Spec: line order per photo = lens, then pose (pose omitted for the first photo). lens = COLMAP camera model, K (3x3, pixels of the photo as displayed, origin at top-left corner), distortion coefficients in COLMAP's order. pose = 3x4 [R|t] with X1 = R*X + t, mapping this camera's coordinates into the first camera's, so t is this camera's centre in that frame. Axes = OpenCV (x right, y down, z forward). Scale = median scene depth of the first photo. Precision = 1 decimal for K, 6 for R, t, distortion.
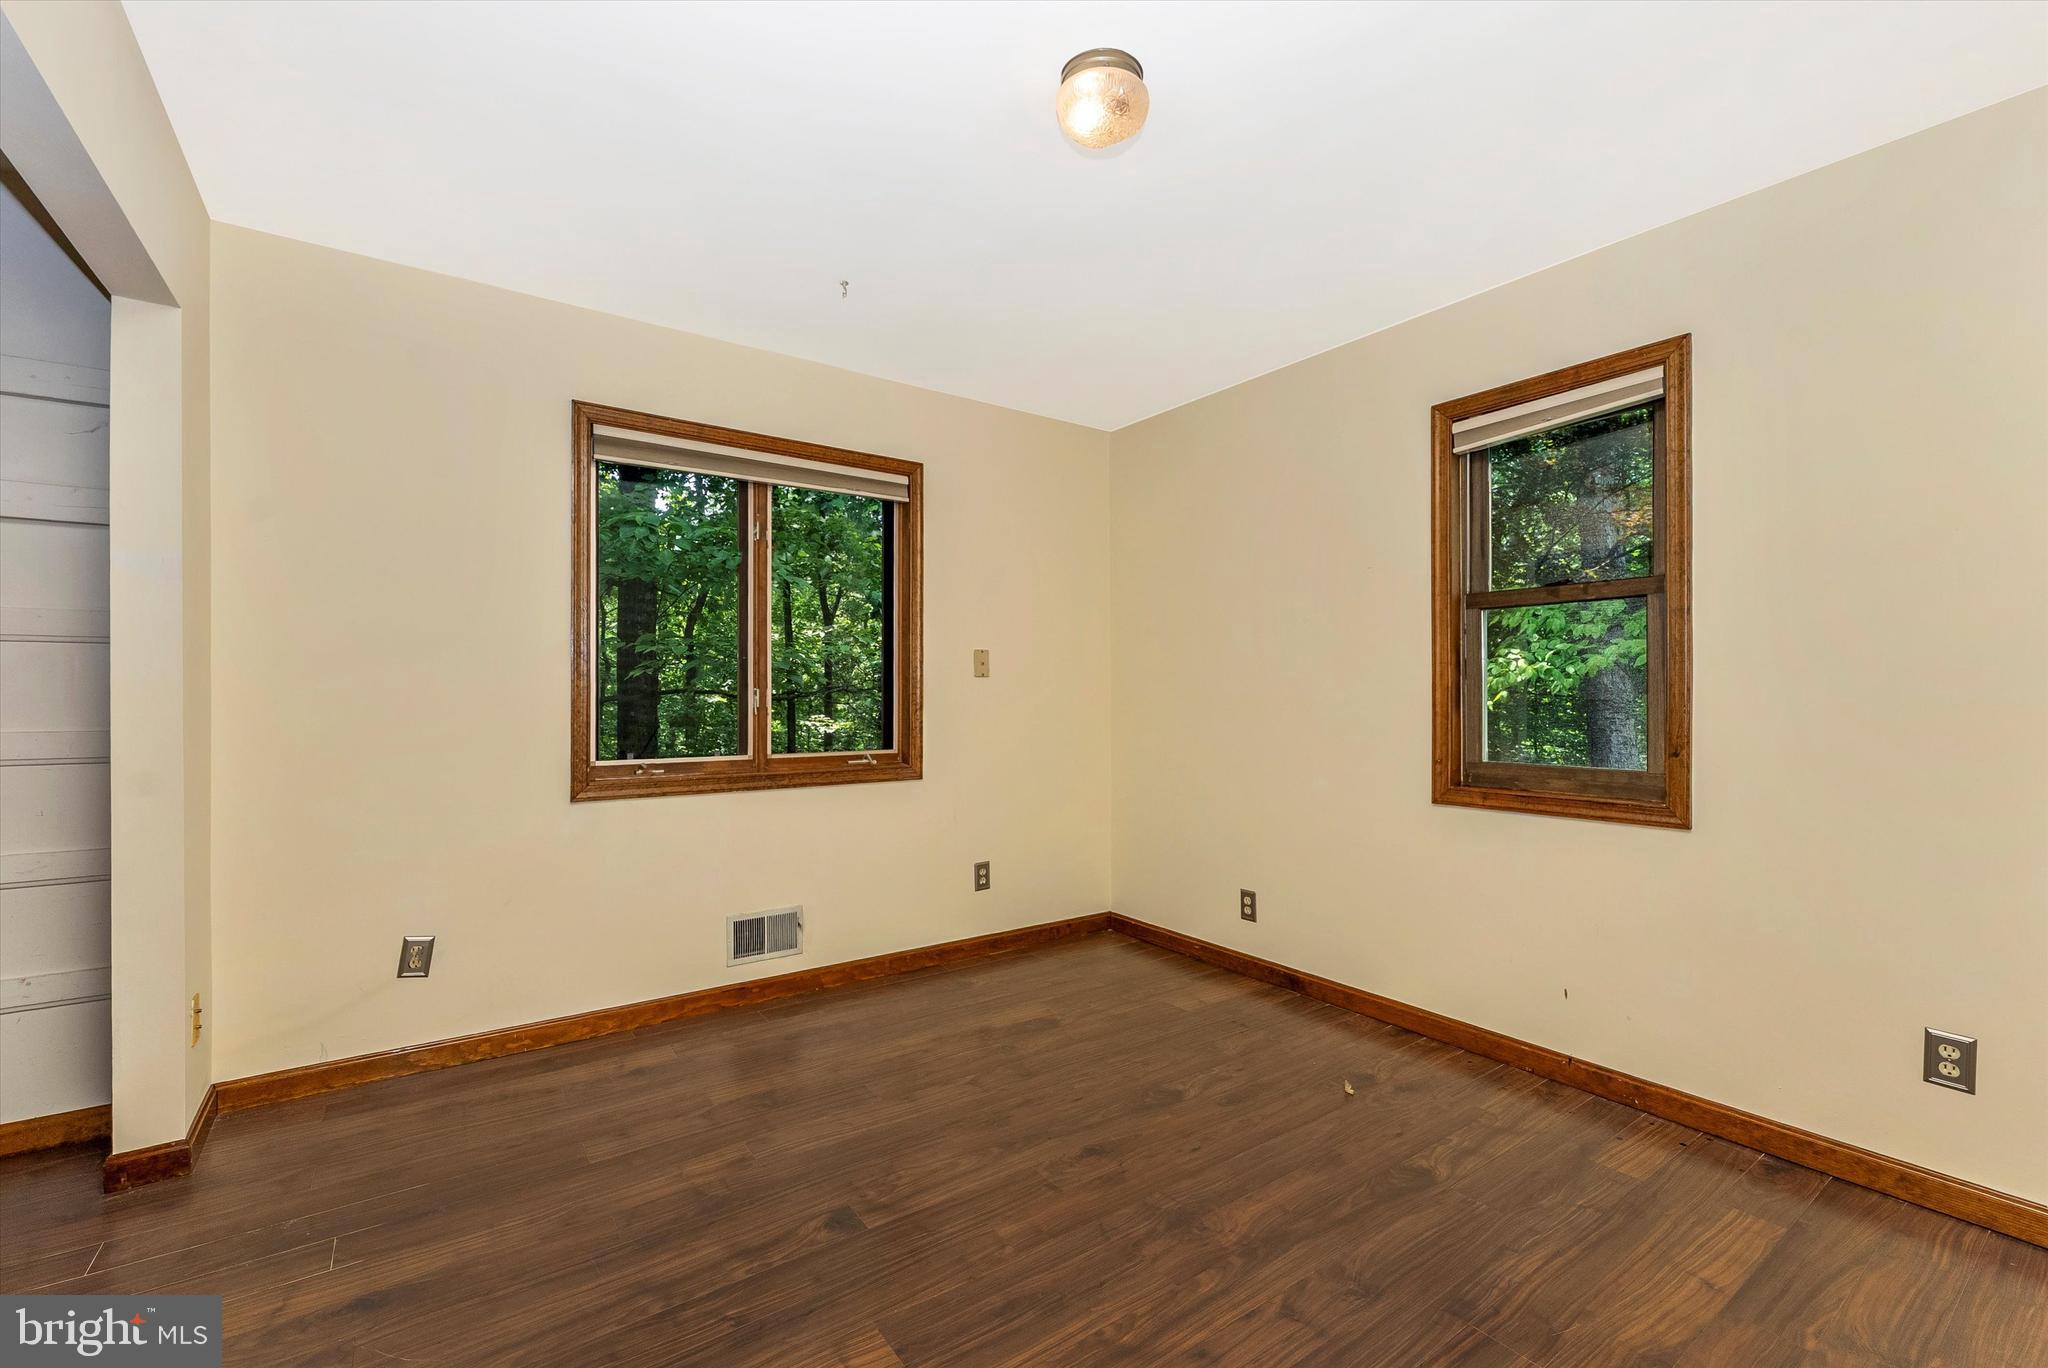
lens RADIAL K [[856.0, 0, 1023.1], [0, 856.0, 689.1], [0, 0, 1]] dist [0.003959, 0.000611]
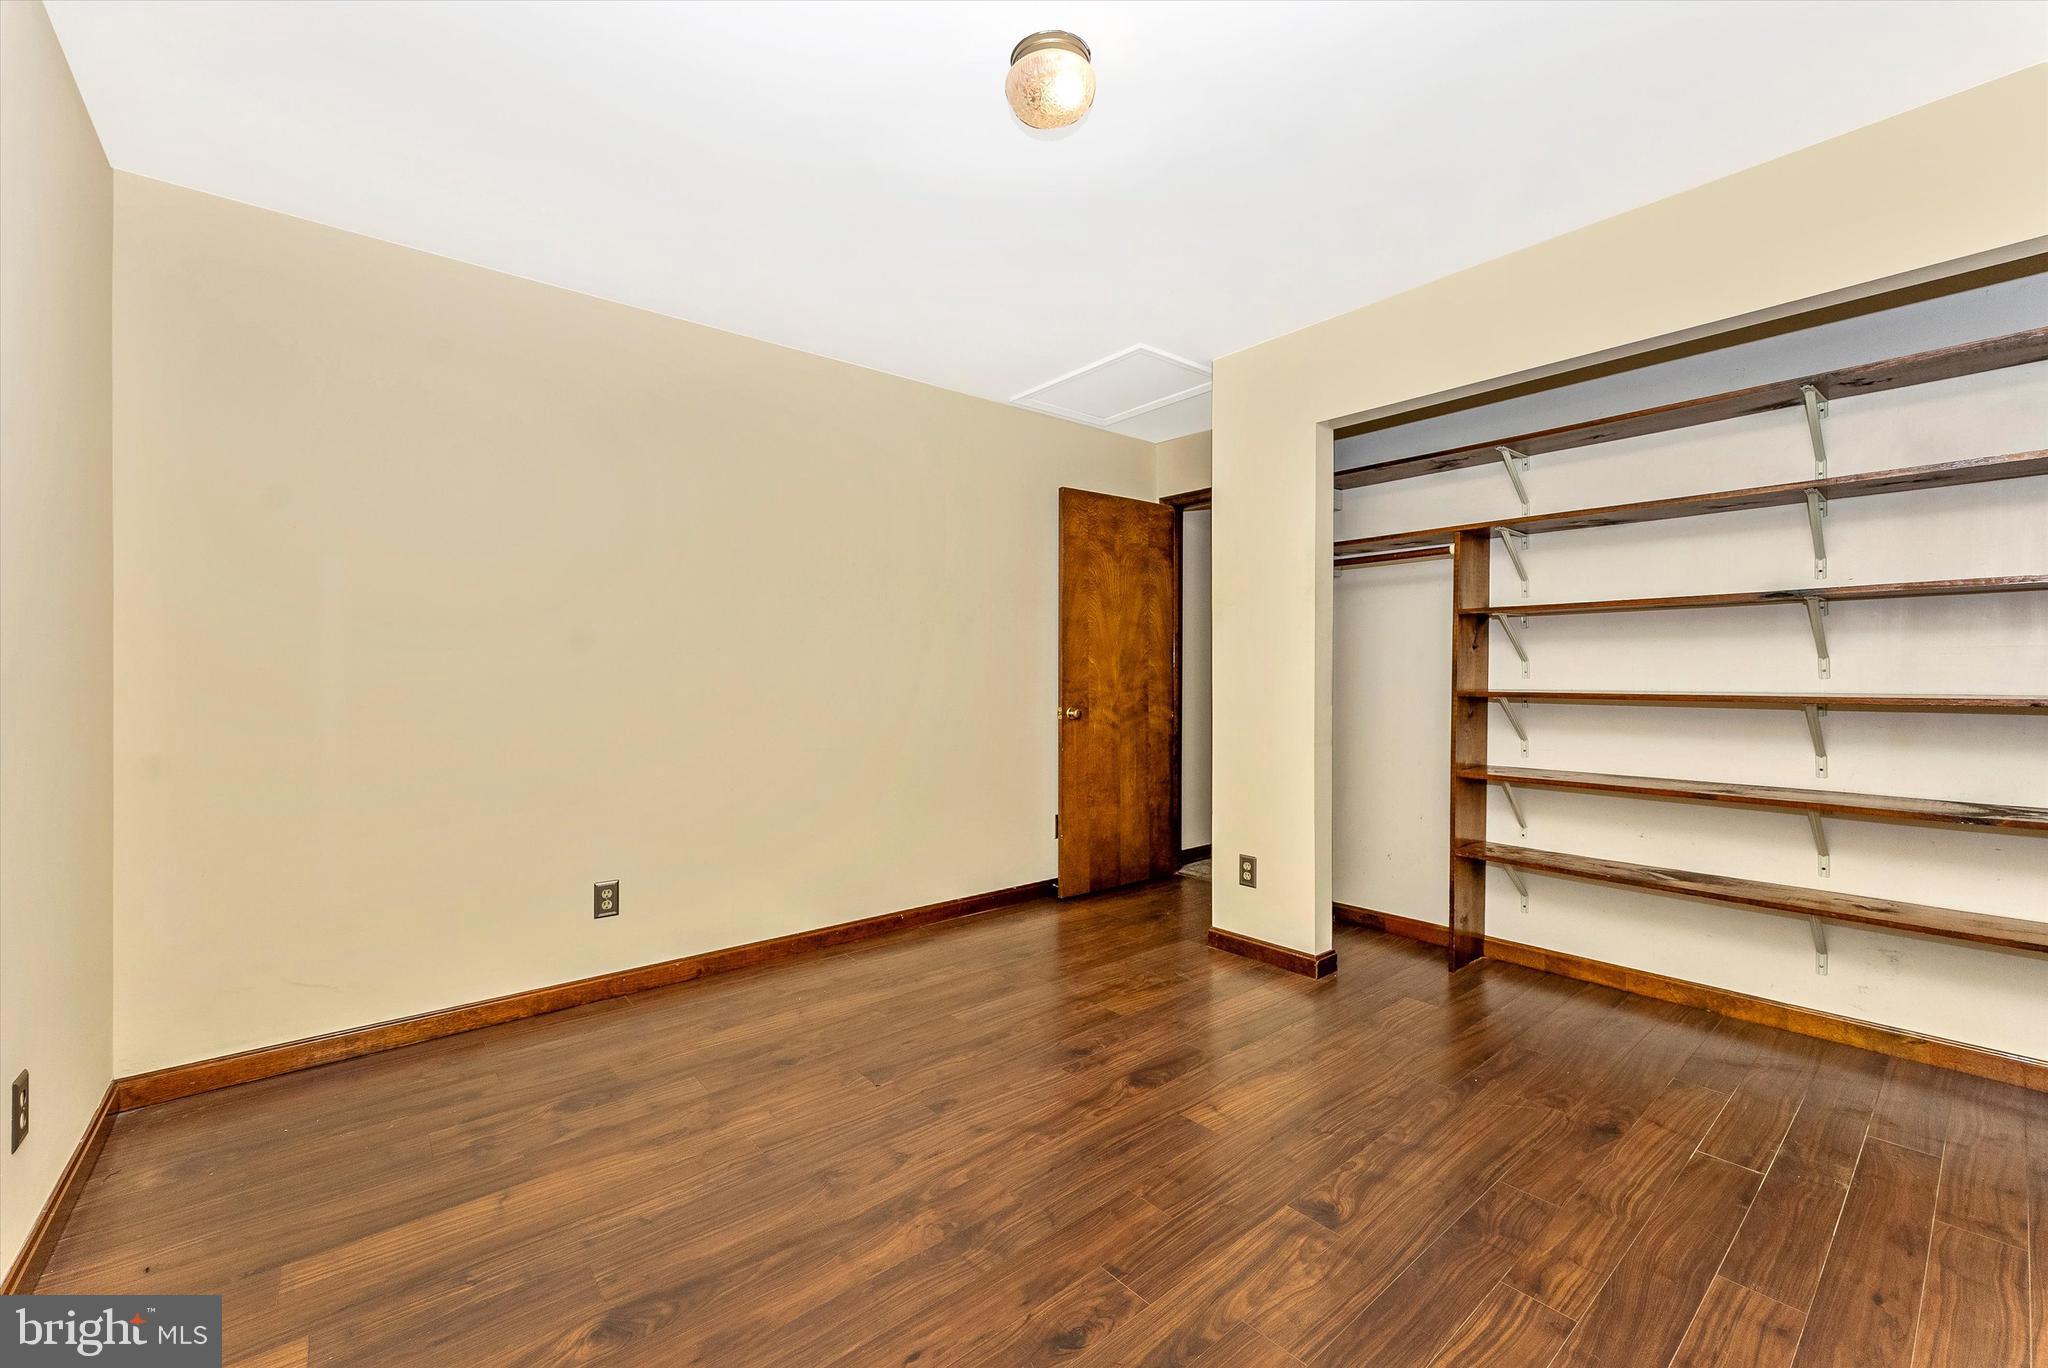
lens RADIAL K [[856.0, 0, 1026.7], [0, 856.0, 681.1], [0, 0, 1]] dist [0.003959, 0.000611]
pose [[-0.996623, 0.000640, -0.082113, 0.201445], [0.000667, 1.000000, -0.000299, 0.025536], [0.082113, -0.000353, -0.996623, 1.980665]]
